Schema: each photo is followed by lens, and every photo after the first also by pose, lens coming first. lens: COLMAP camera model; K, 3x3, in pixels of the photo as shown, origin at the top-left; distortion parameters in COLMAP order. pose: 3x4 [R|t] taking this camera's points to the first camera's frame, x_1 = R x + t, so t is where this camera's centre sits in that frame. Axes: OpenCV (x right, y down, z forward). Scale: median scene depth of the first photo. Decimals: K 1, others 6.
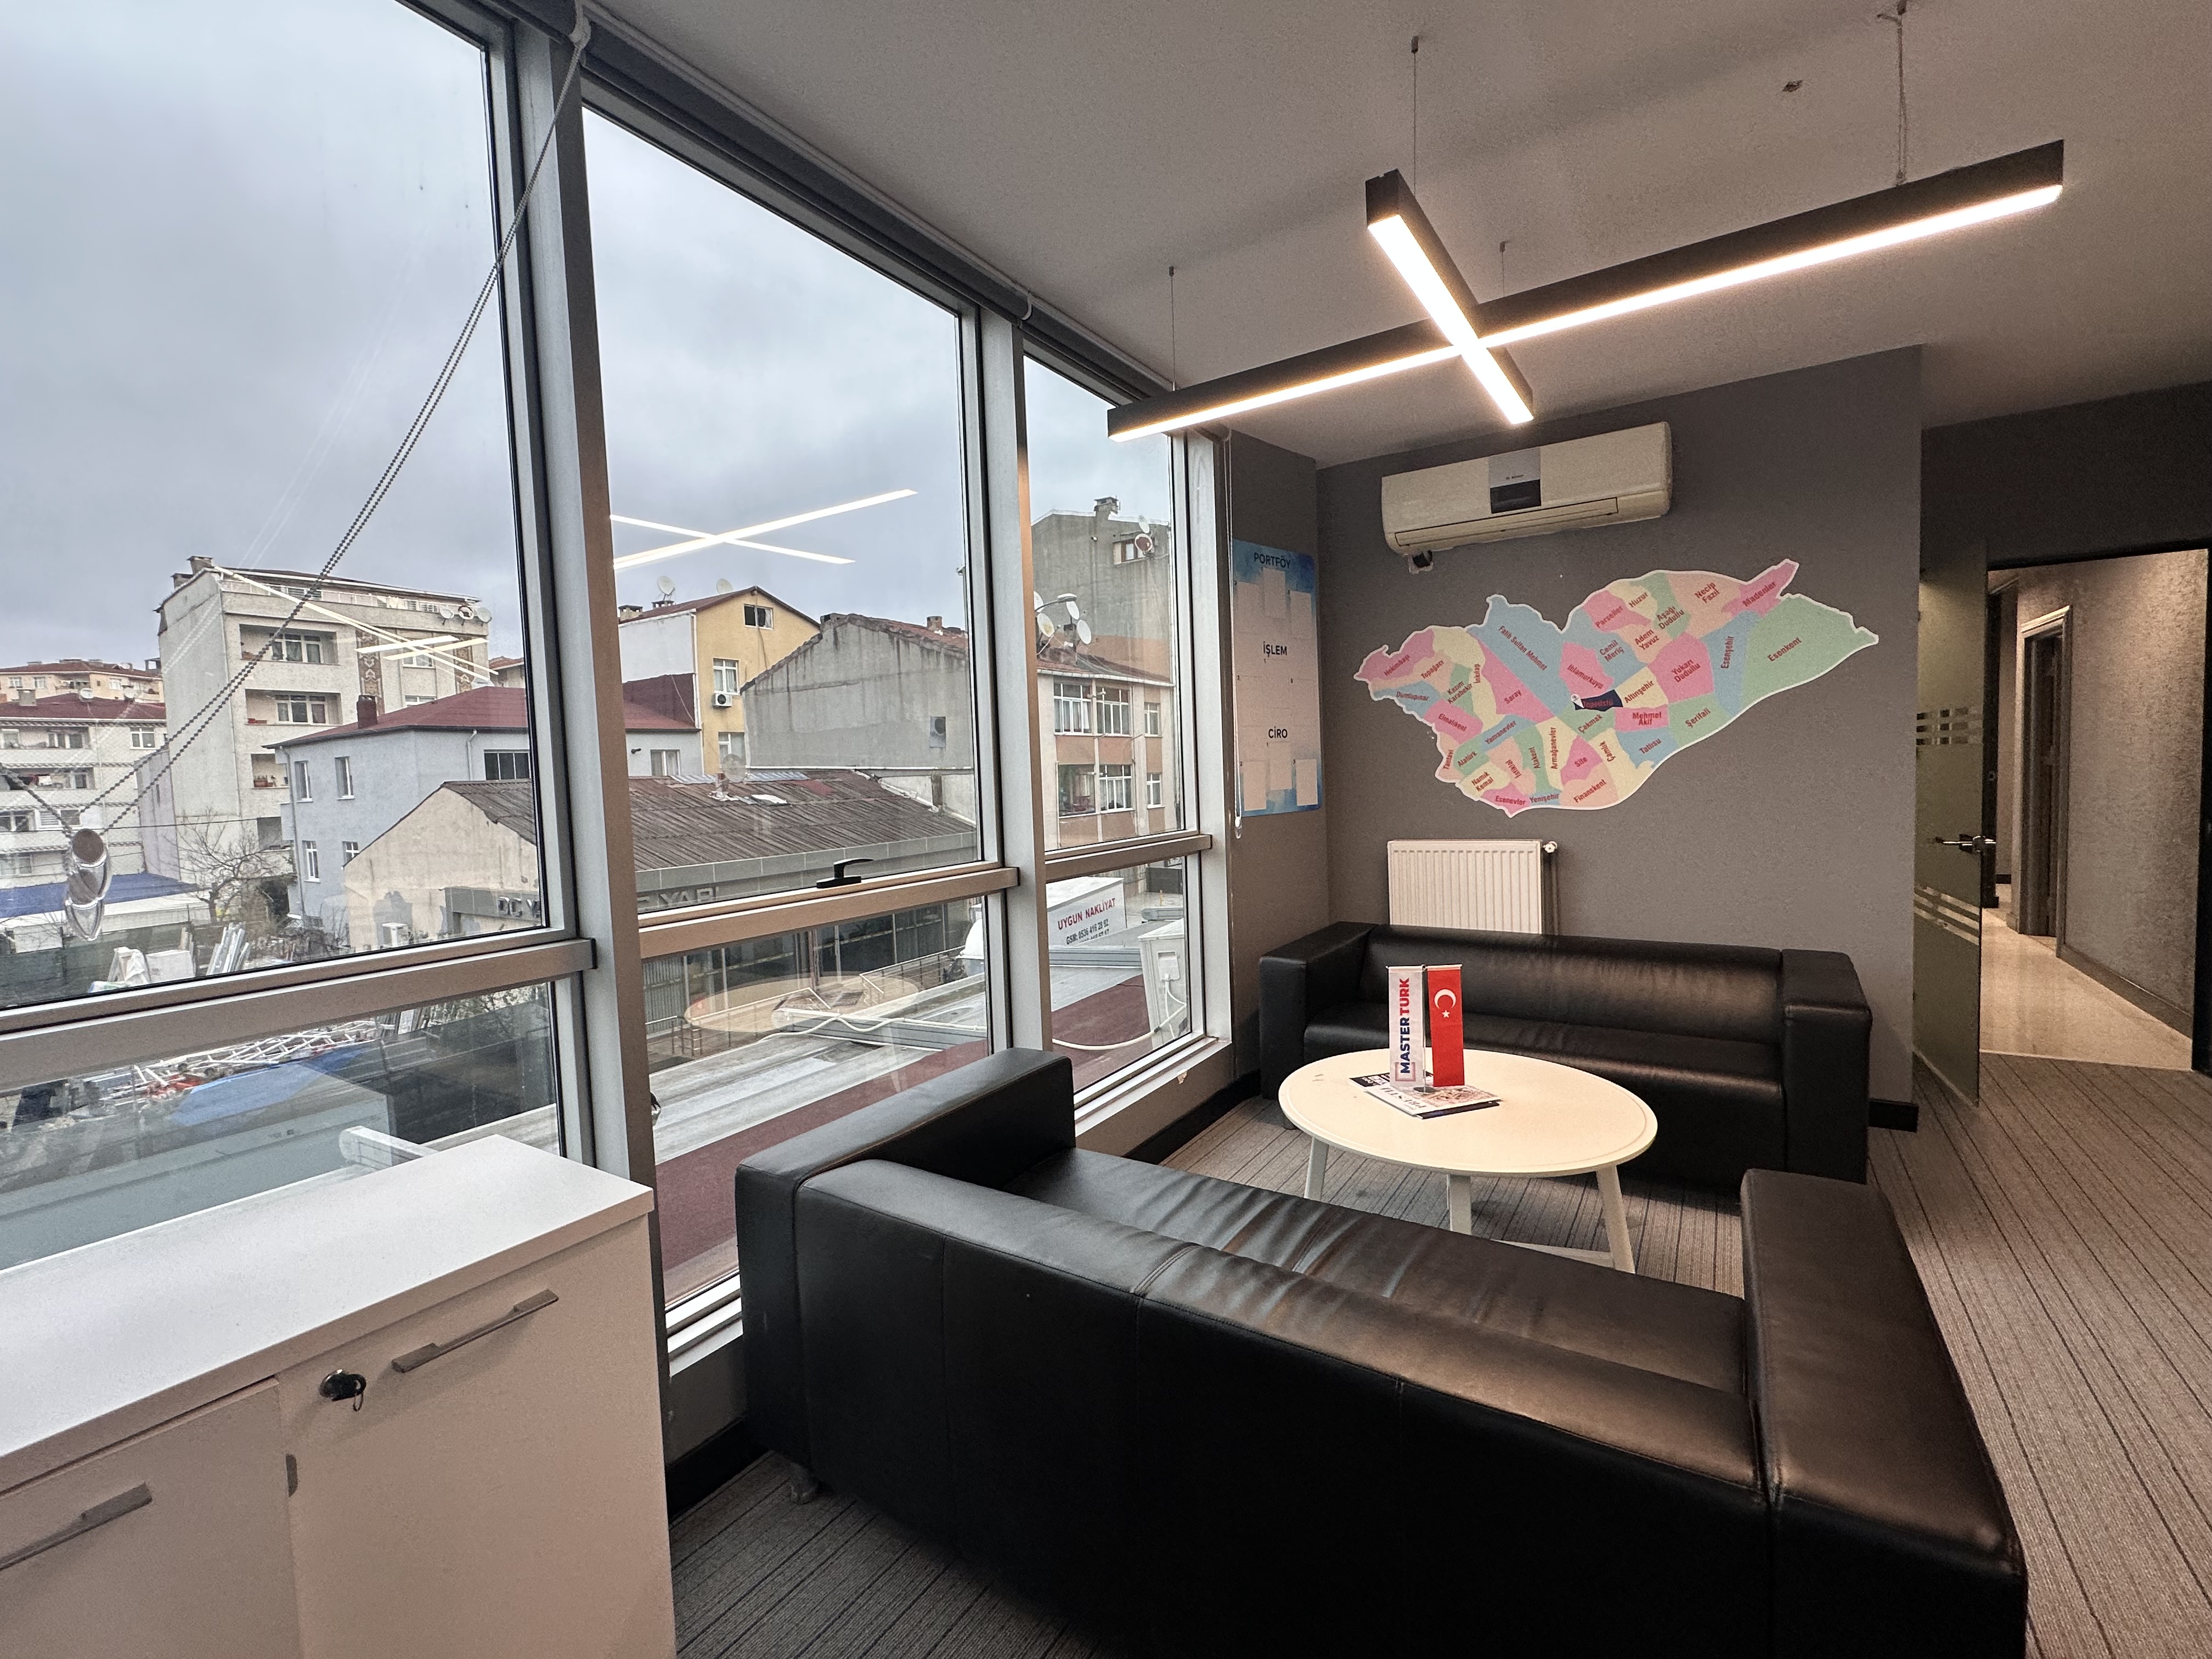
lens RADIAL K [[952.5, 0, 1096.2], [0, 952.5, 828.0], [0, 0, 1]] dist [-0.002314, 0.000339]
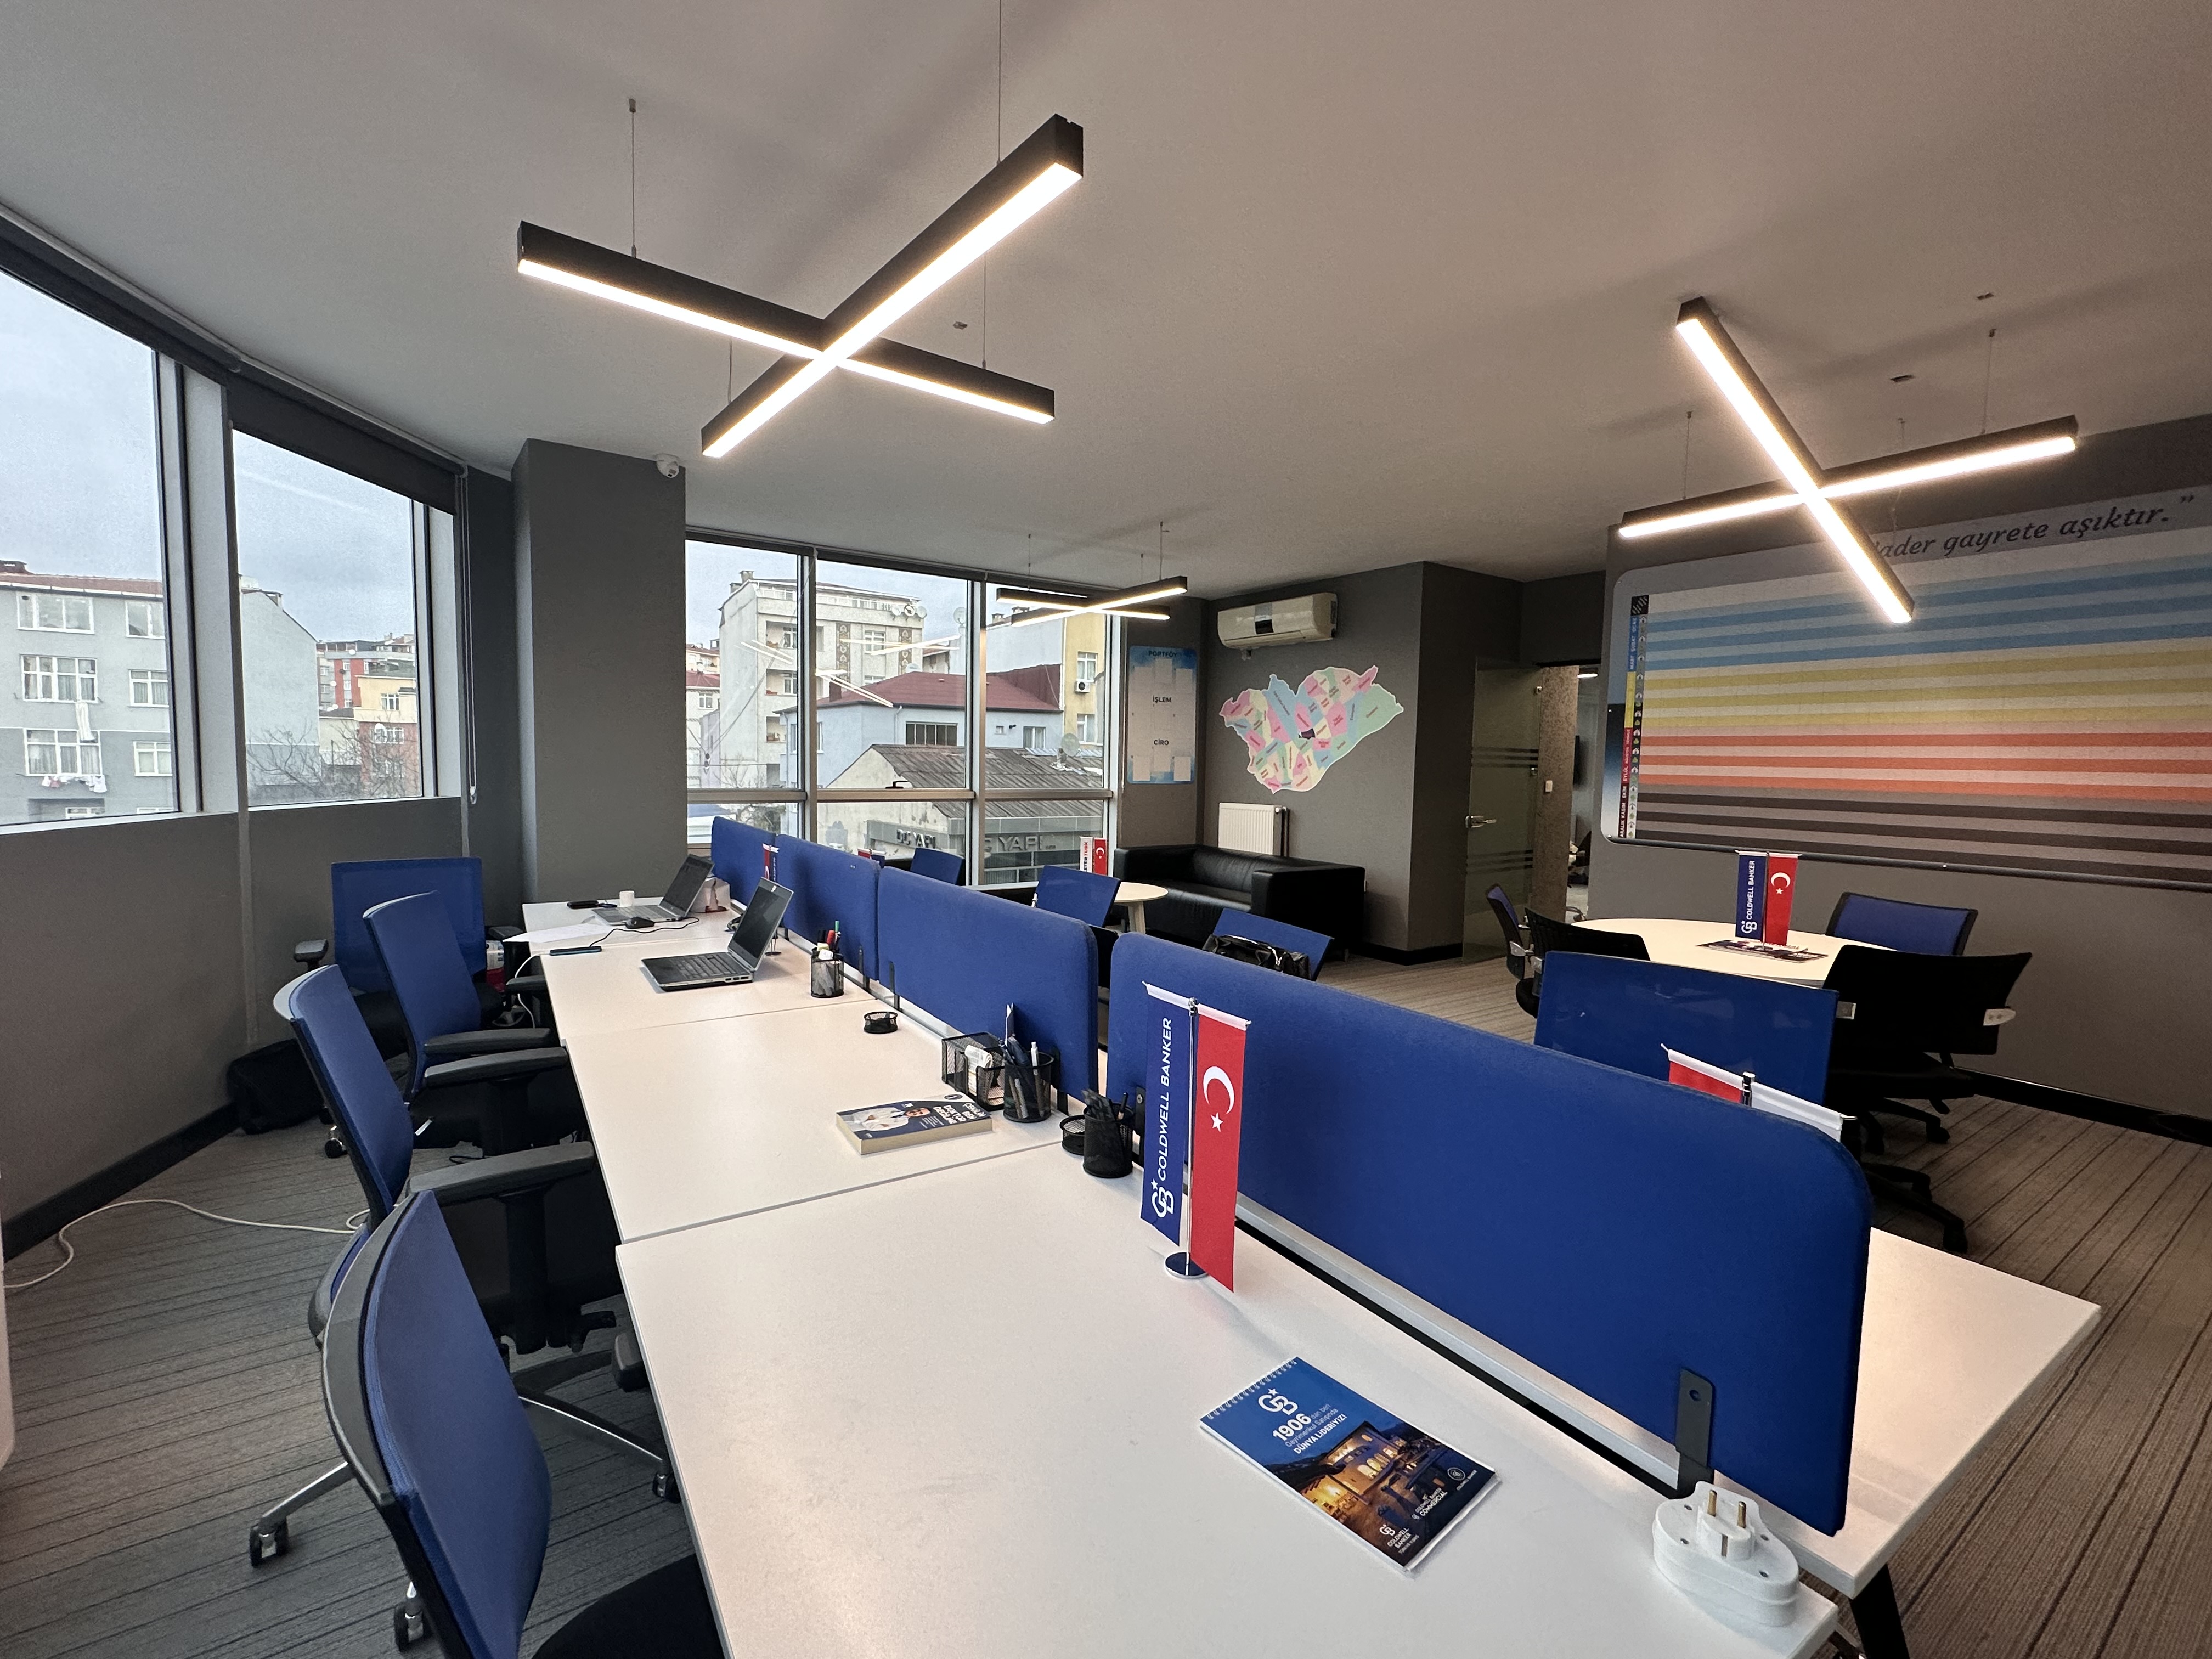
lens RADIAL K [[952.5, 0, 1100.9], [0, 952.5, 827.8], [0, 0, 1]] dist [-0.002314, 0.000339]
pose [[0.922876, 0.082351, -0.376188, 0.741925], [-0.076279, 0.996603, 0.031035, 0.020958], [0.377466, 0.000054, 0.926023, -0.763466]]
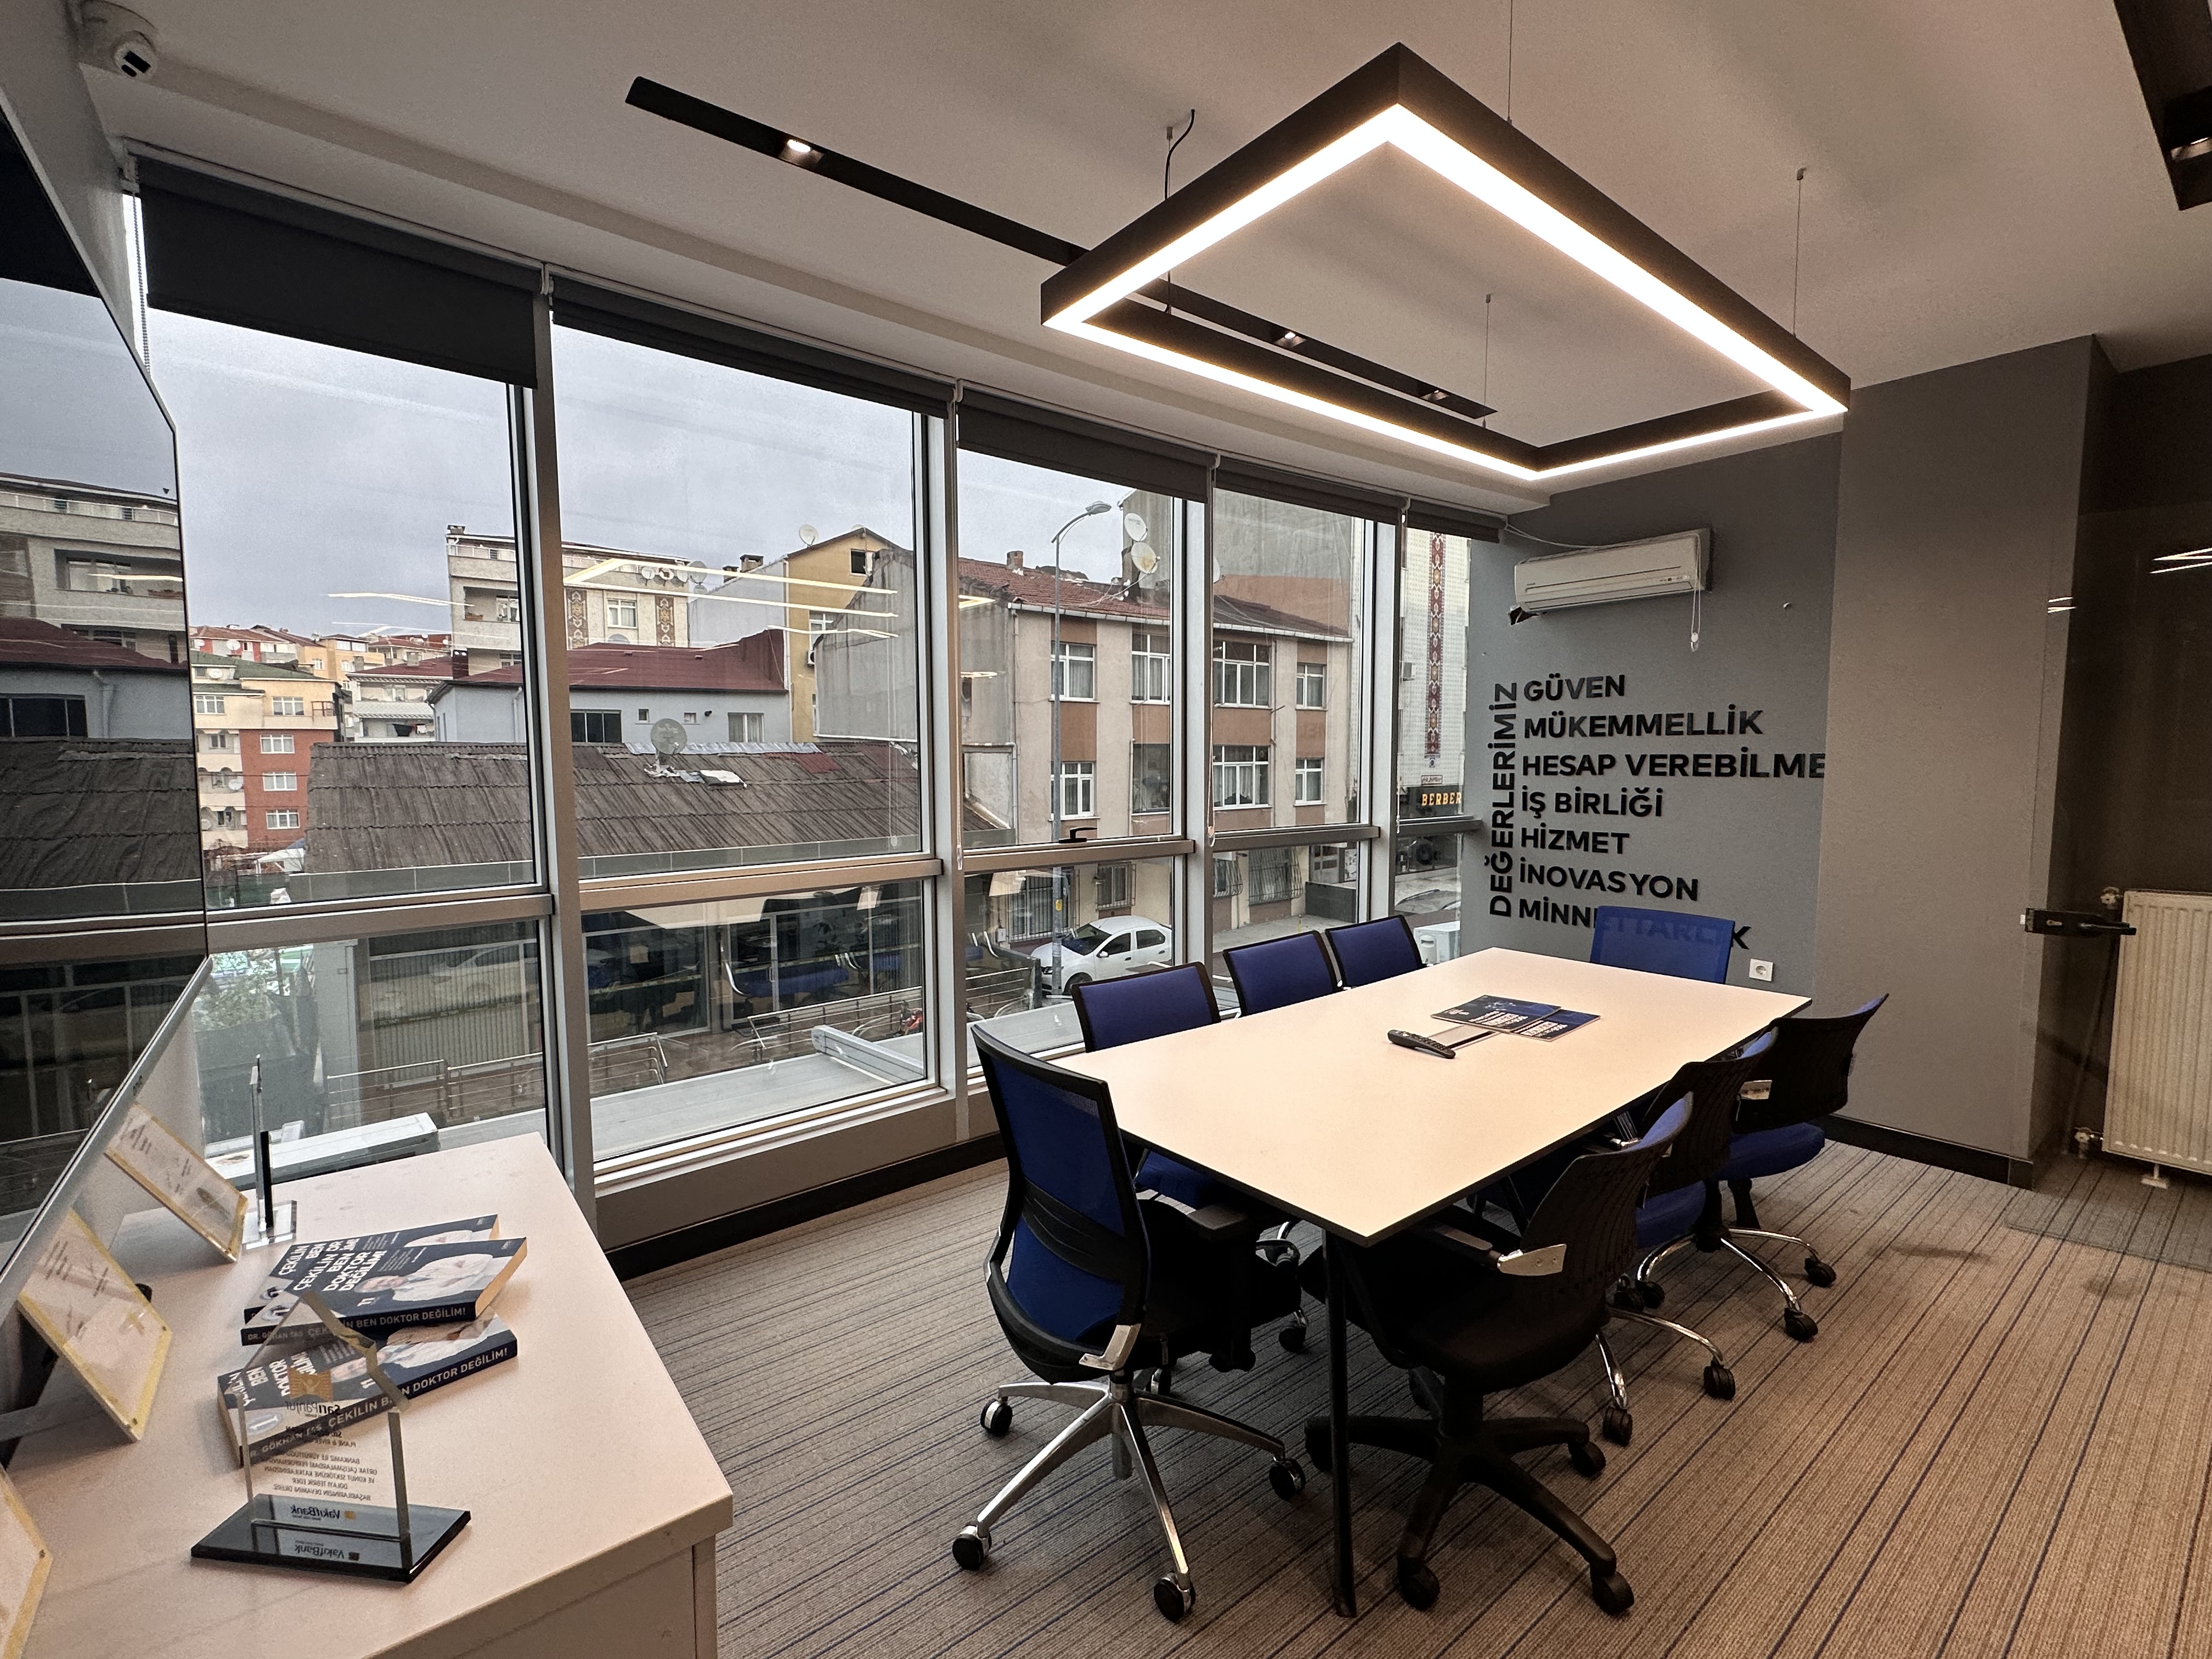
lens RADIAL K [[952.5, 0, 1107.3], [0, 952.5, 834.1], [0, 0, 1]] dist [-0.002314, 0.000339]
pose [[0.946389, 0.061524, -0.317115, 1.263181], [-0.049873, 0.997753, 0.044735, -0.197806], [0.319154, -0.026522, 0.947332, 1.990287]]
